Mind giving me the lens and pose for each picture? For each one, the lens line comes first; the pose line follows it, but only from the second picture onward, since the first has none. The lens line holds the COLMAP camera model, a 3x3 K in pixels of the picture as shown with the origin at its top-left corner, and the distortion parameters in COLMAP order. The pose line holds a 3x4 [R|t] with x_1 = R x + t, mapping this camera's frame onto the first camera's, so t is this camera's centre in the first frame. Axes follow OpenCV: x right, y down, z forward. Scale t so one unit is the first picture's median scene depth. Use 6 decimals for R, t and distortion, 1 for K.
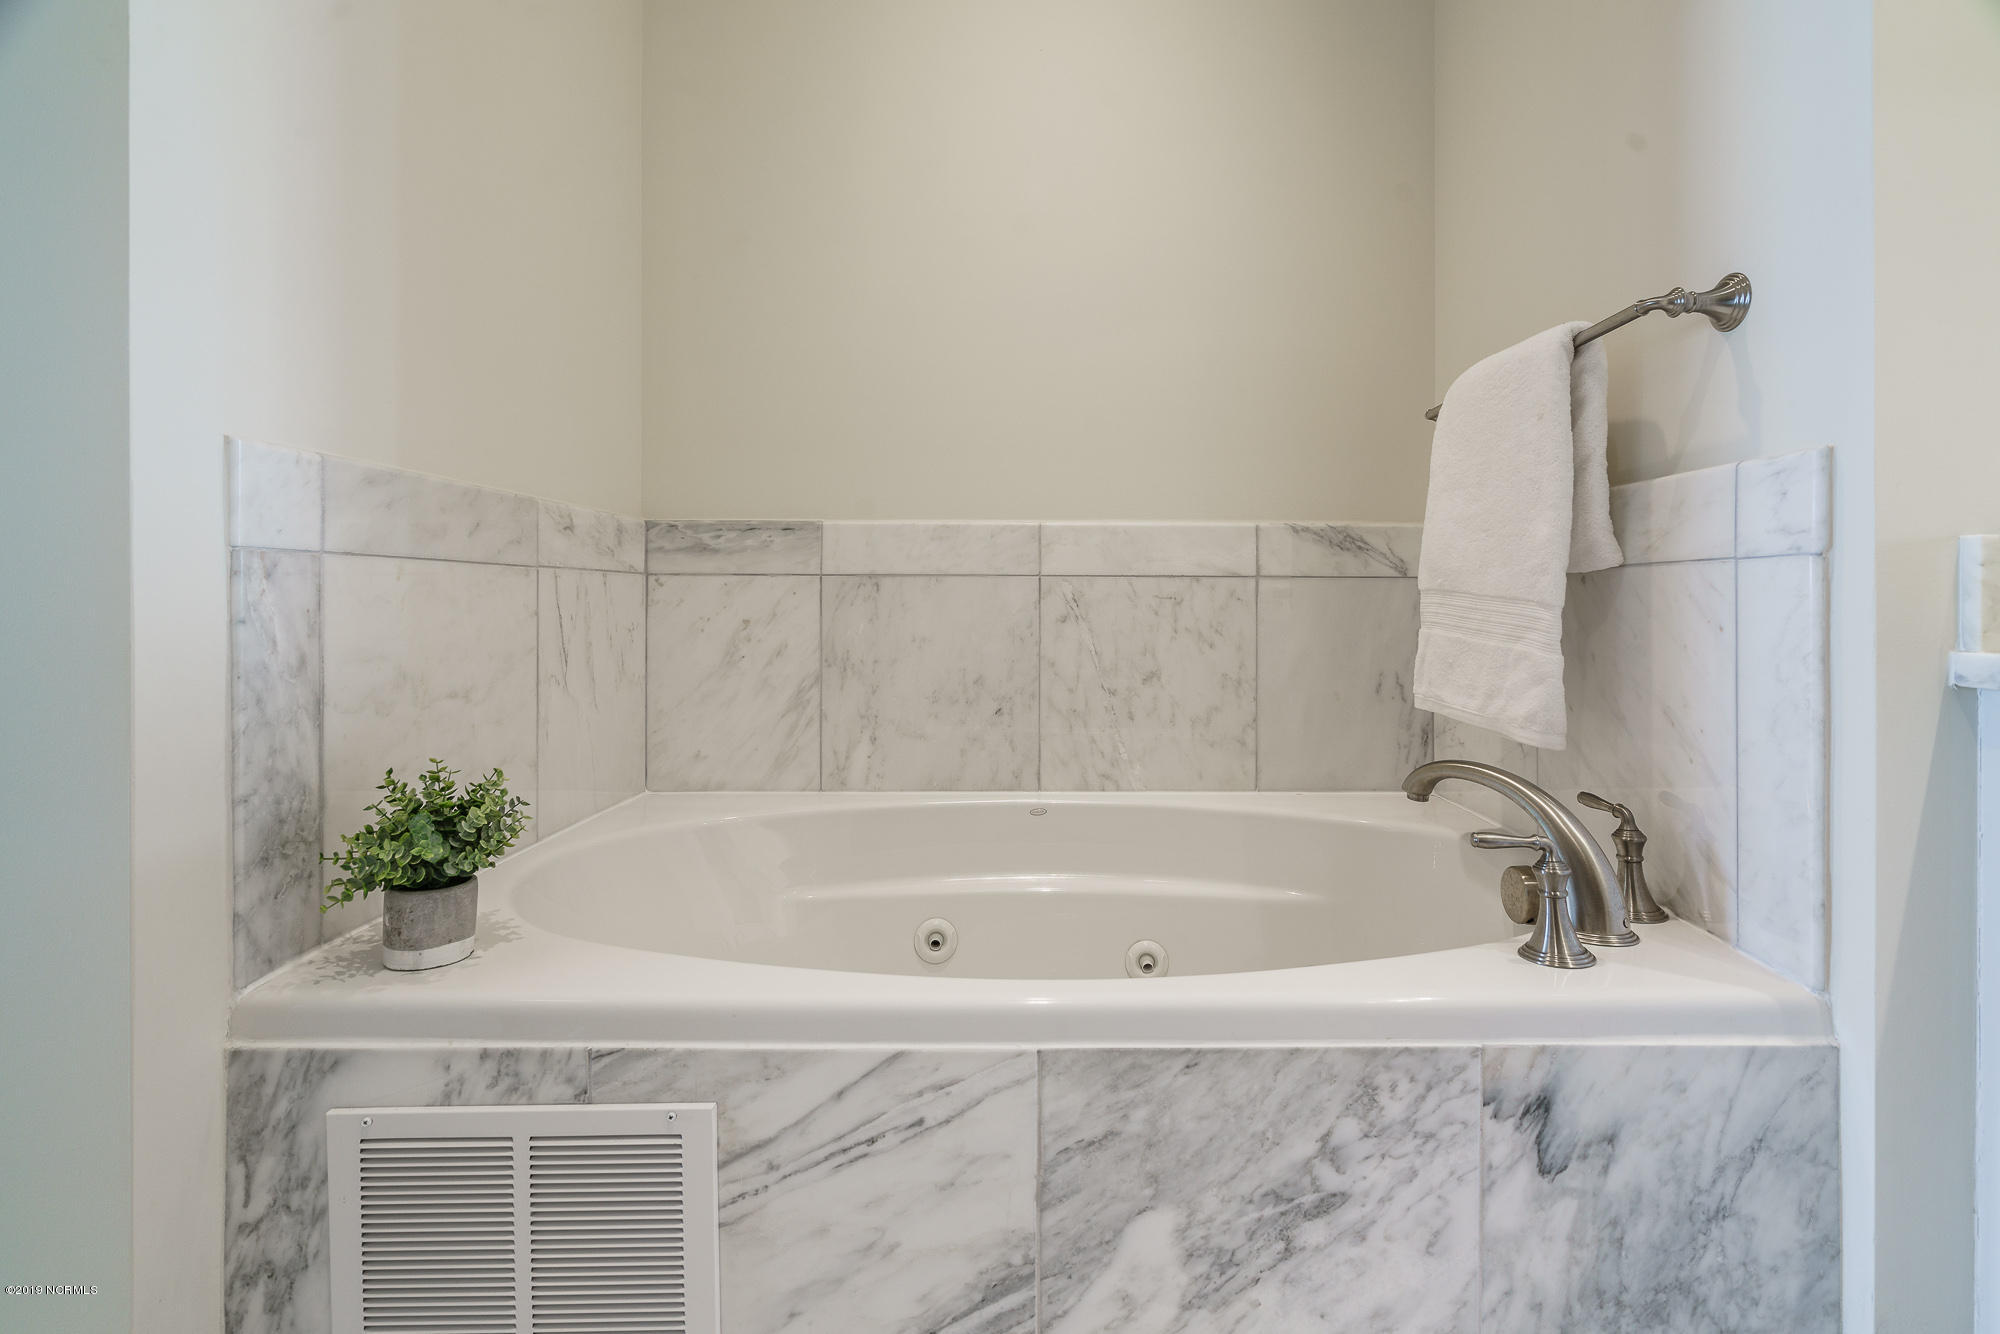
lens RADIAL K [[919.6, 0, 1059.5], [0, 919.6, 605.7], [0, 0, 1]] dist [-0.012029, 0.001239]
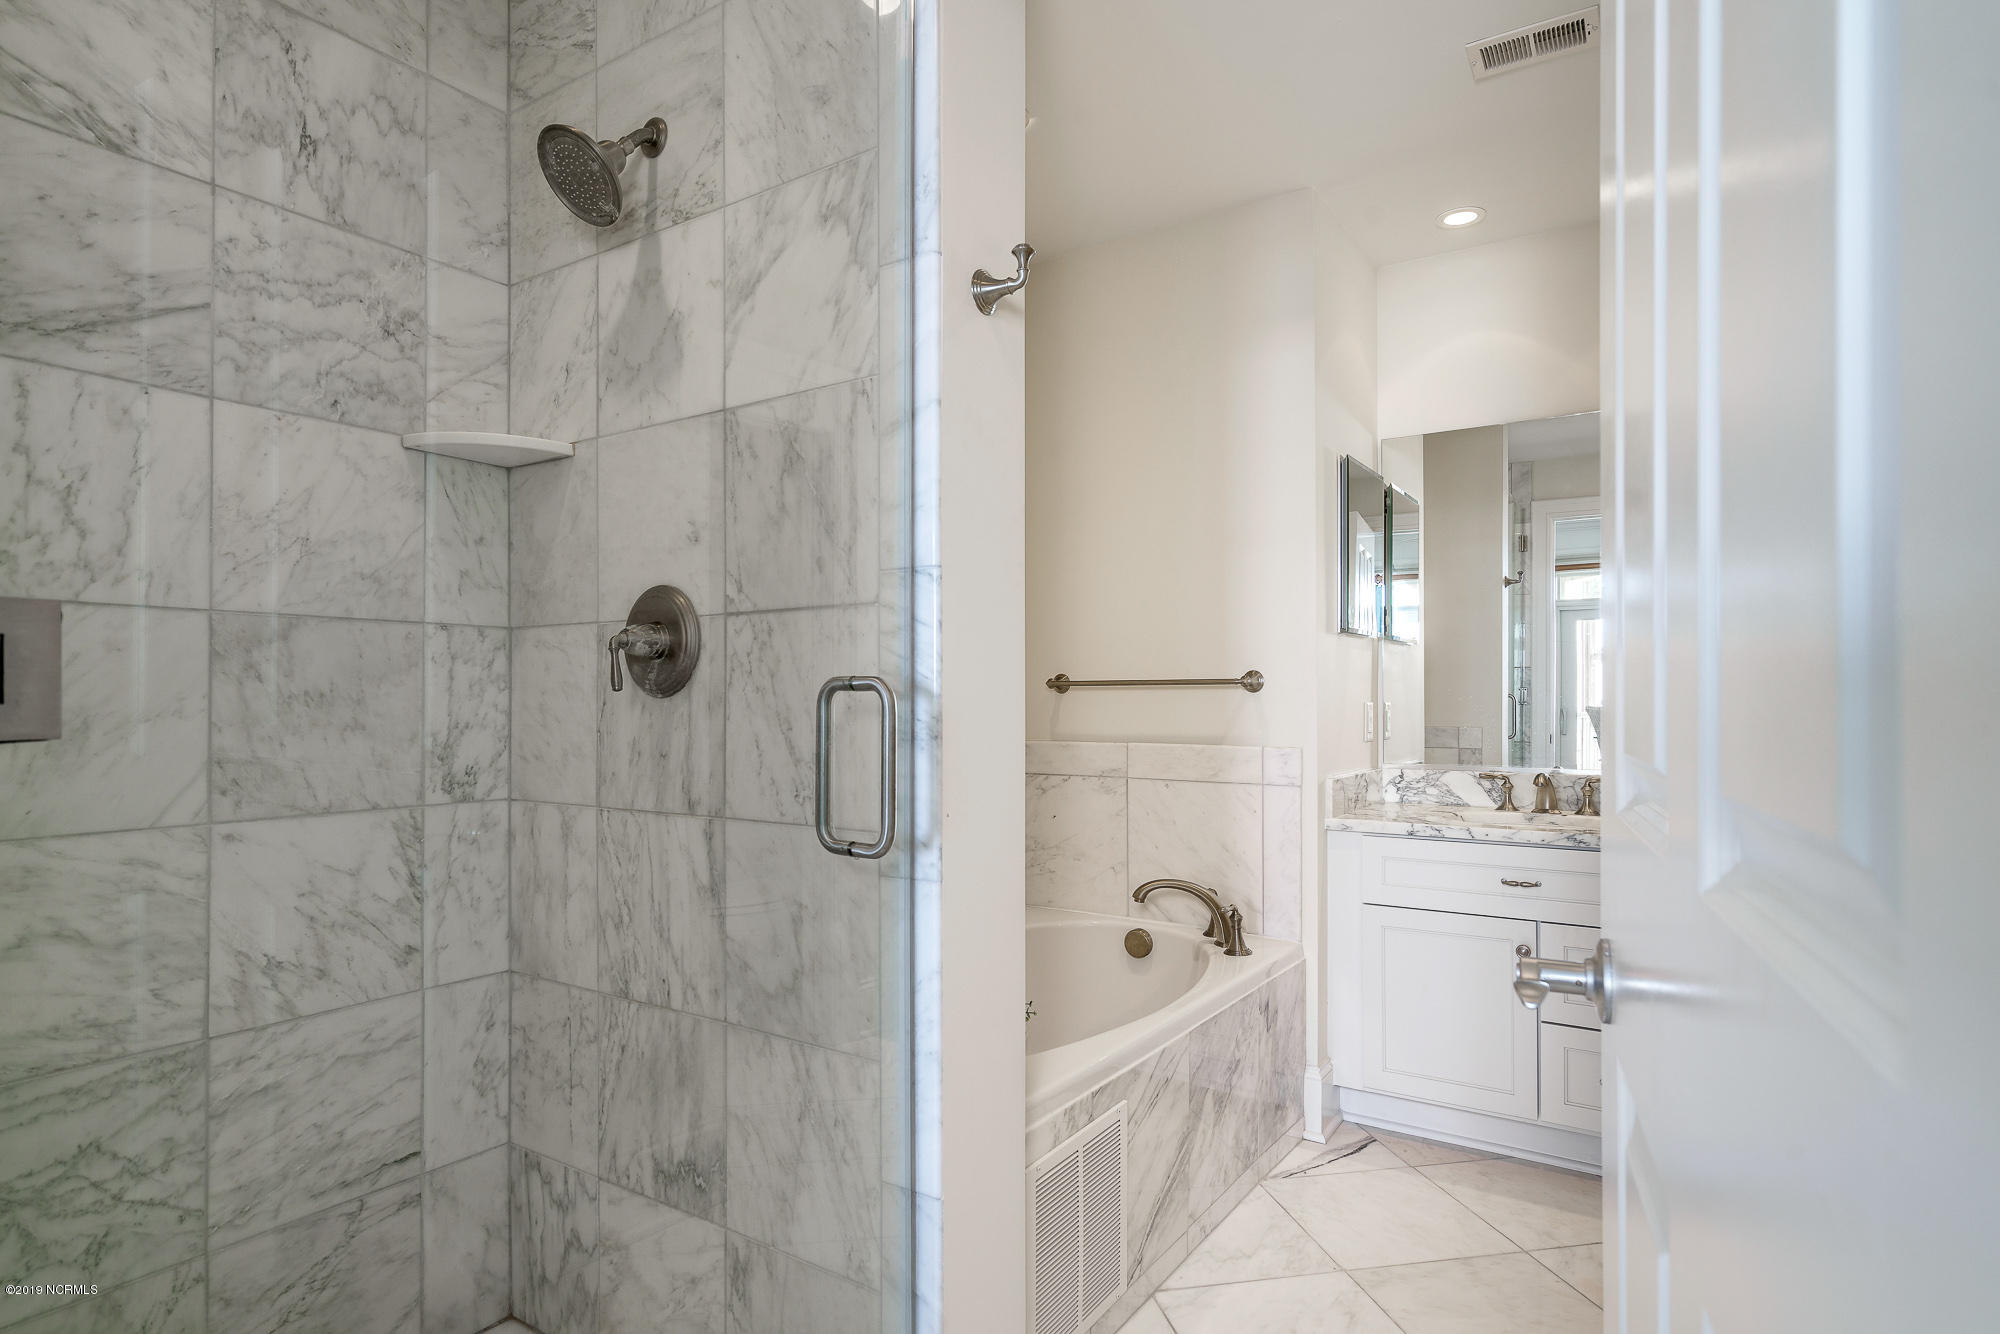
lens RADIAL K [[1067.0, 0, 993.7], [0, 1067.0, 680.4], [0, 0, 1]] dist [-0.005808, -0.000326]
pose [[0.570364, 0.011600, 0.821310, -2.449265], [0.005552, 0.999823, -0.017977, -0.332981], [-0.821373, 0.014814, 0.570199, -0.113117]]
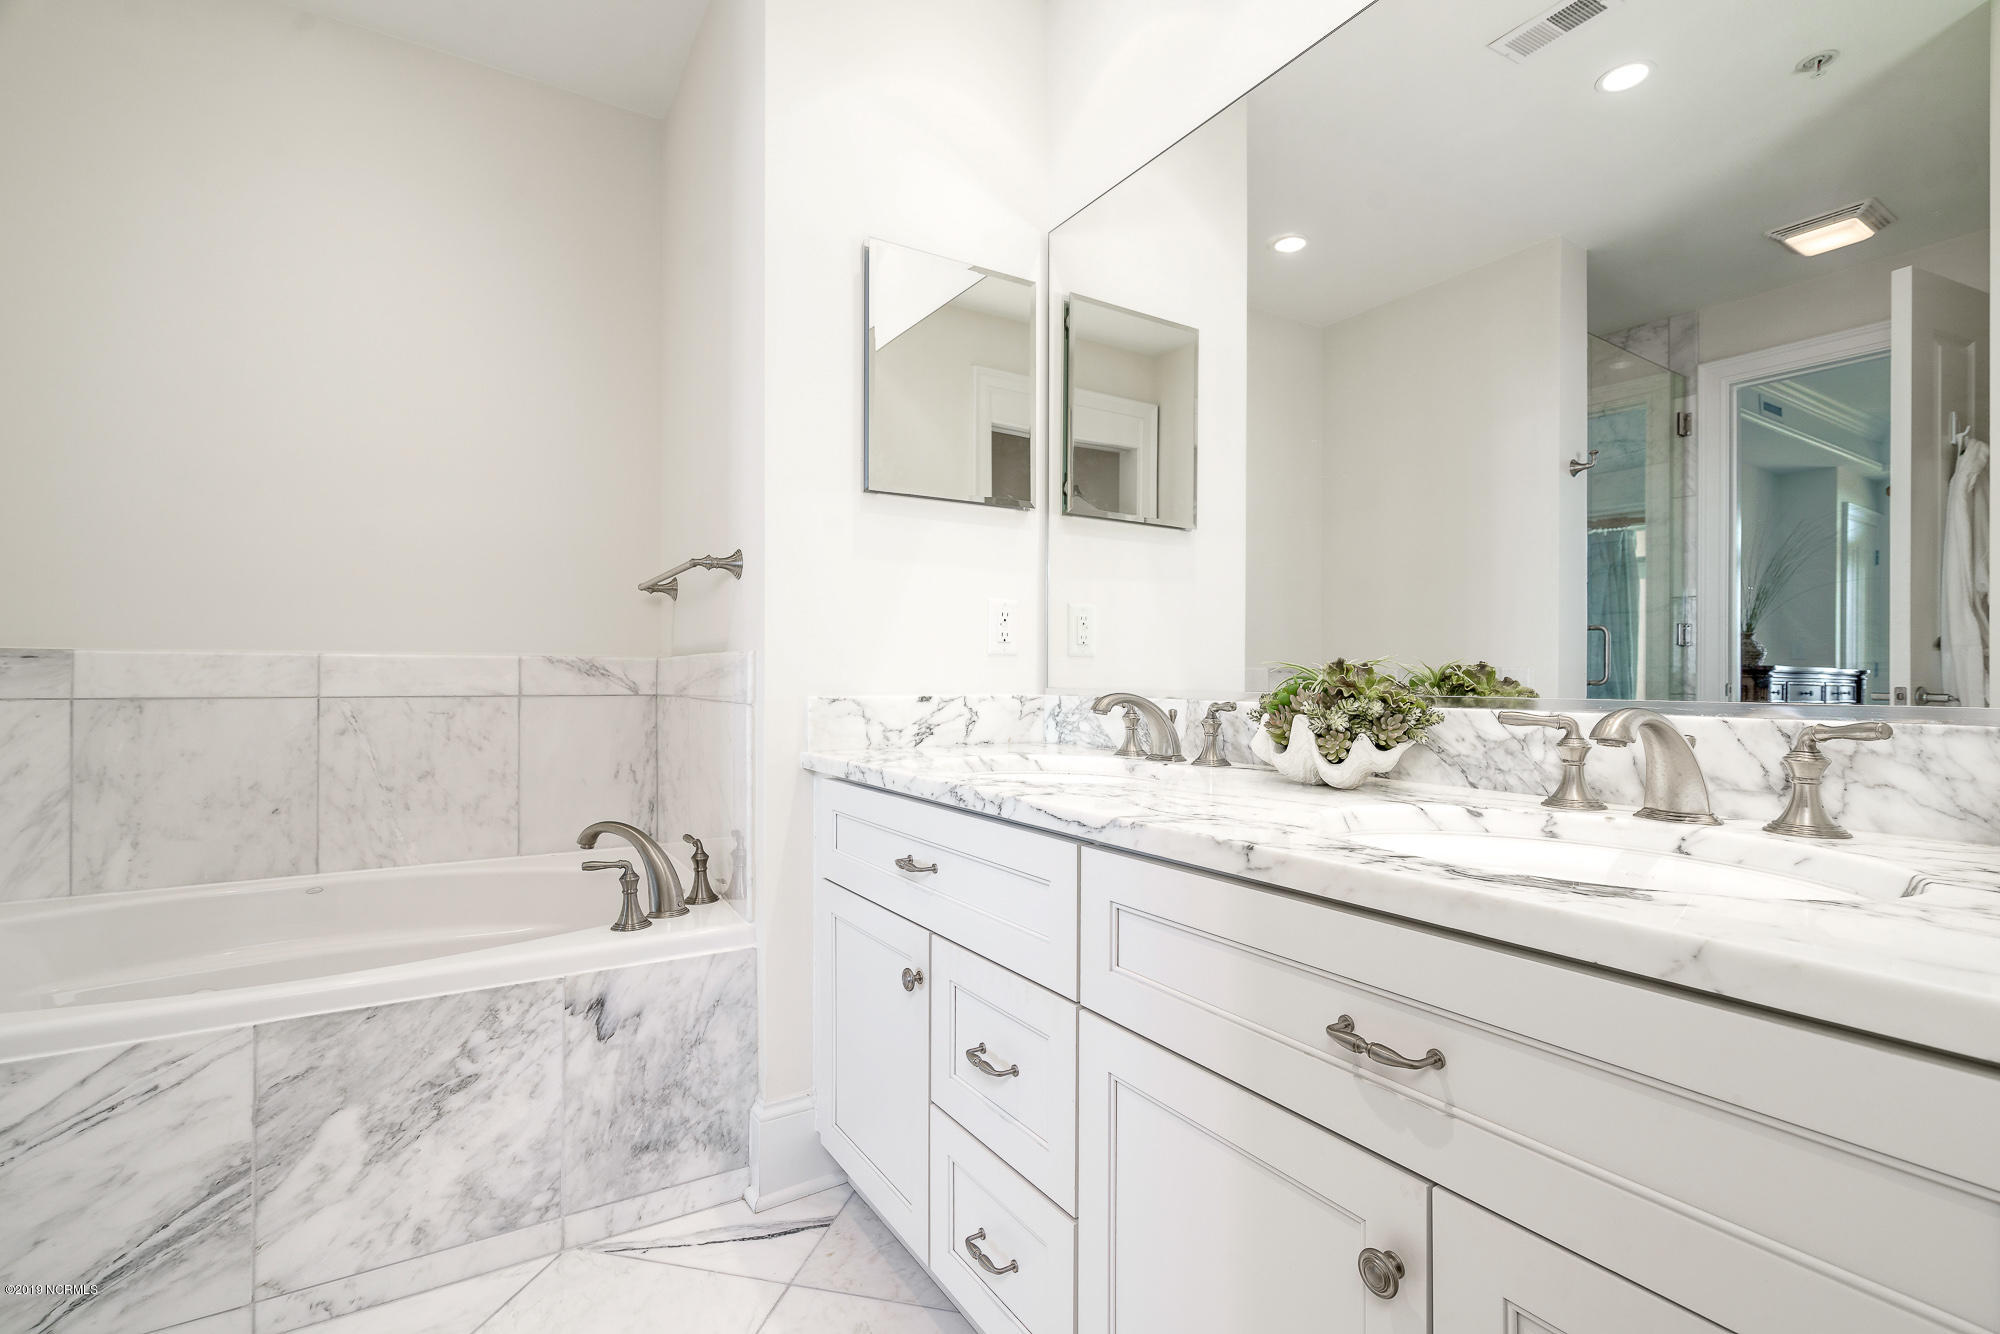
lens RADIAL K [[902.4, 0, 999.2], [0, 902.4, 672.3], [0, 0, 1]] dist [-0.008399, 0.001060]
pose [[0.855726, 0.002239, 0.517424, 0.275062], [0.002054, 0.999968, -0.007725, -0.111648], [-0.517425, 0.007673, 0.855694, -0.996971]]
